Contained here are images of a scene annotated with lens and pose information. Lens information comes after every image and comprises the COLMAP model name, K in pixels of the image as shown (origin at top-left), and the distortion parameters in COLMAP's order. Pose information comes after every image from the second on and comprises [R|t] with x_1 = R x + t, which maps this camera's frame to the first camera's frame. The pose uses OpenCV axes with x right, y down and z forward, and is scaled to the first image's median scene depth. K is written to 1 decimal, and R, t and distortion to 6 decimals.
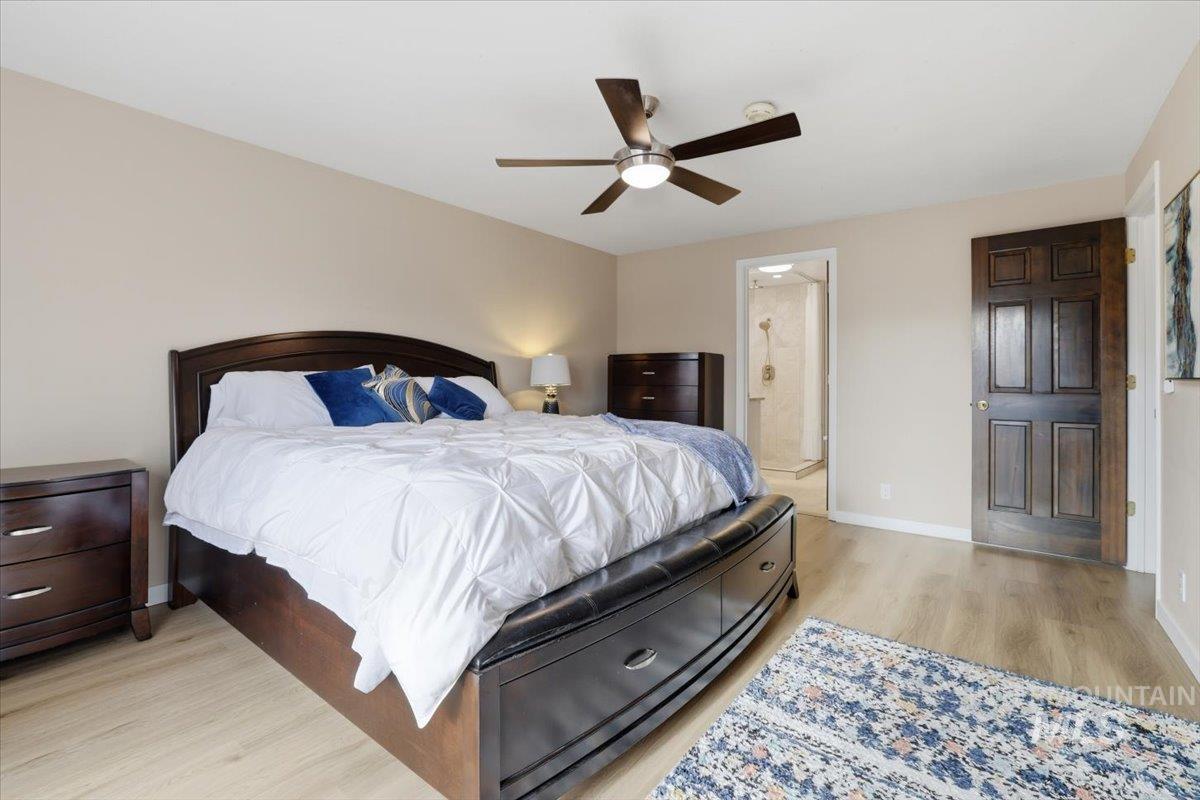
lens RADIAL K [[527.4, 0, 604.9], [0, 527.4, 390.6], [0, 0, 1]] dist [-0.021059, 0.002162]
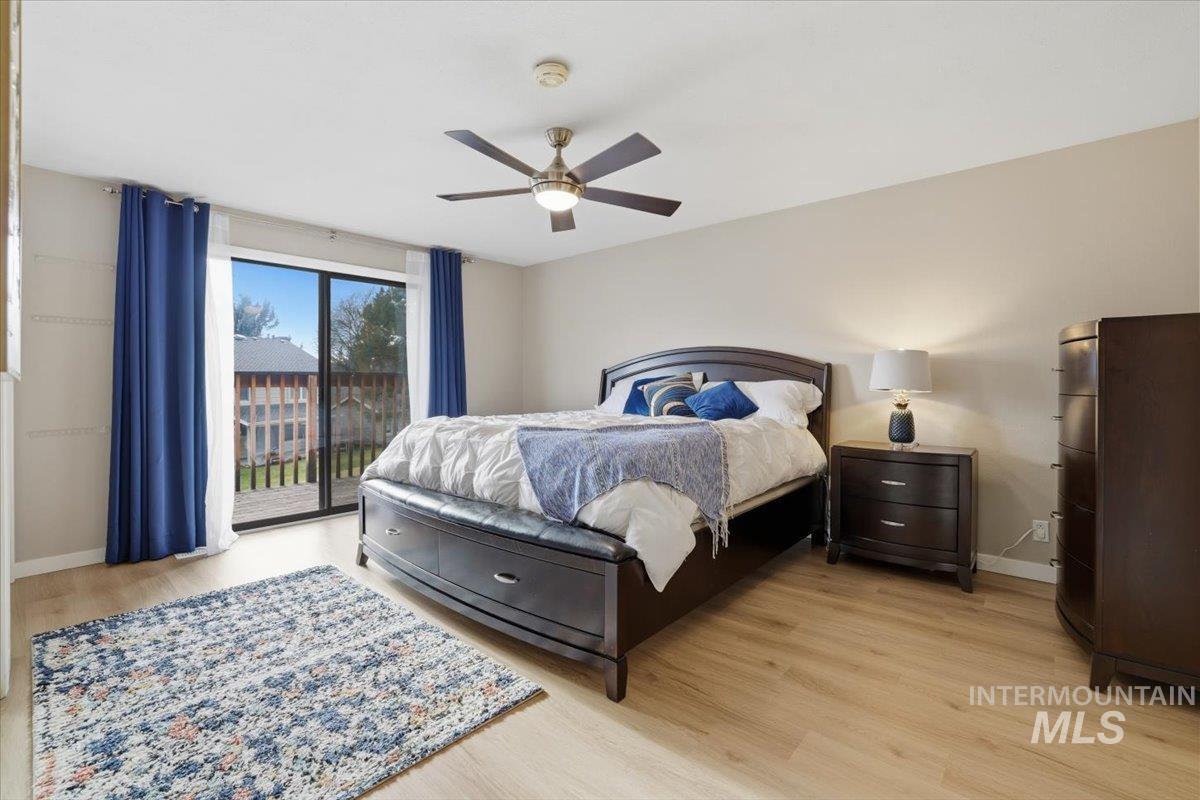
lens RADIAL K [[527.4, 0, 600.8], [0, 527.4, 395.1], [0, 0, 1]] dist [-0.021059, 0.002162]
pose [[-0.075787, 0.009725, -0.997077, 1.600047], [-0.003130, 0.999945, 0.009991, -0.014231], [0.997119, 0.003878, -0.075753, 1.587131]]
